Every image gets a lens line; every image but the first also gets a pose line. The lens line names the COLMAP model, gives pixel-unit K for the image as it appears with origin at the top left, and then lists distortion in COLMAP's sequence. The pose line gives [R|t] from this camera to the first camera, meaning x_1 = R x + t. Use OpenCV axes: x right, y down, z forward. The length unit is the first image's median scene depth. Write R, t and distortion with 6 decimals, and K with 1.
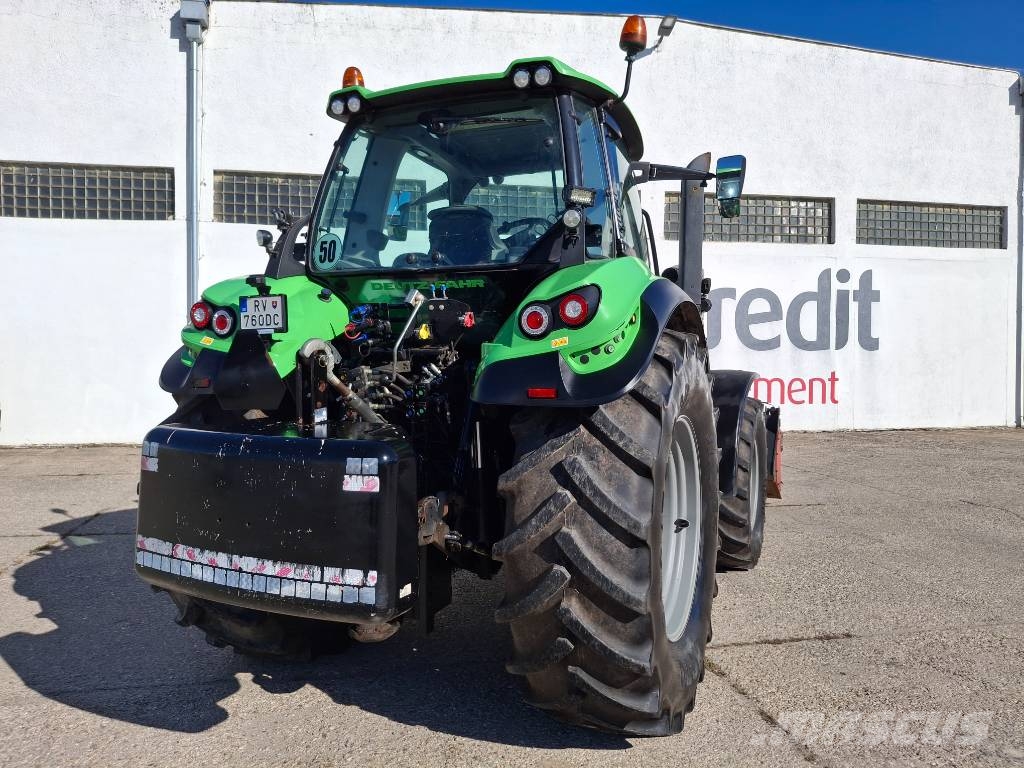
lens RADIAL K [[756.4, 0, 512.0], [0, 756.4, 380.4], [0, 0, 1]] dist [0.053789, -0.102606]
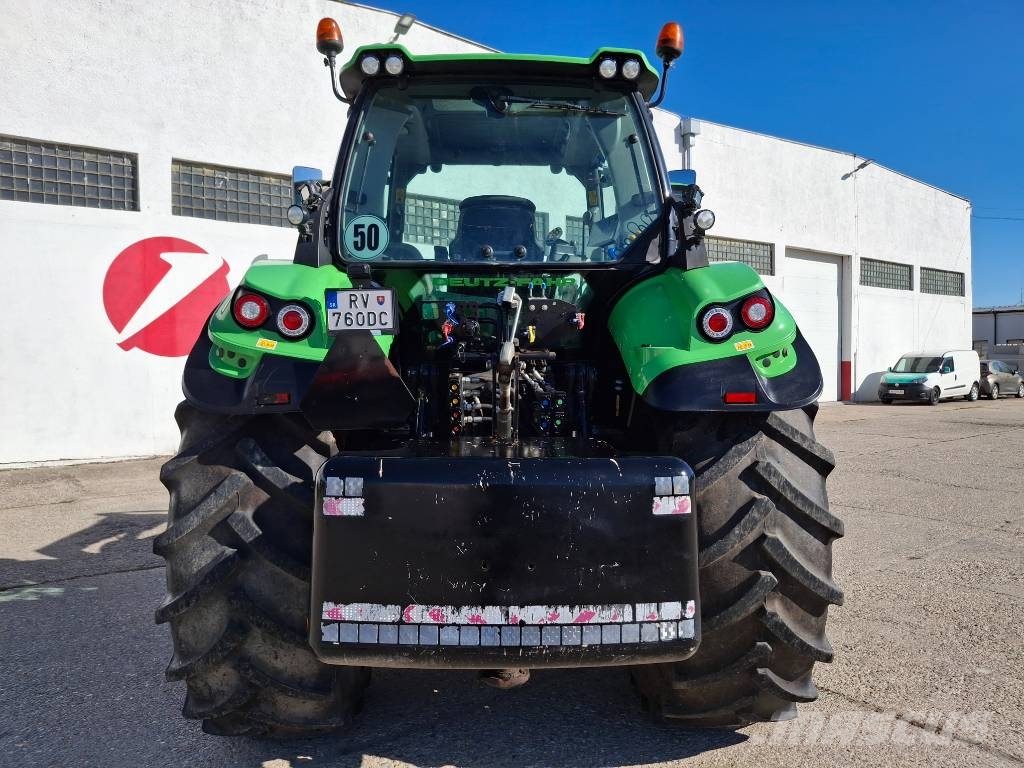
lens RADIAL K [[768.5, 0, 507.7], [0, 768.5, 385.1], [0, 0, 1]] dist [0.003630, -0.018963]
pose [[0.901172, -0.023040, 0.432849, -0.659440], [0.021070, 0.999734, 0.009346, -0.015347], [-0.432949, 0.000698, 0.901418, 0.234261]]
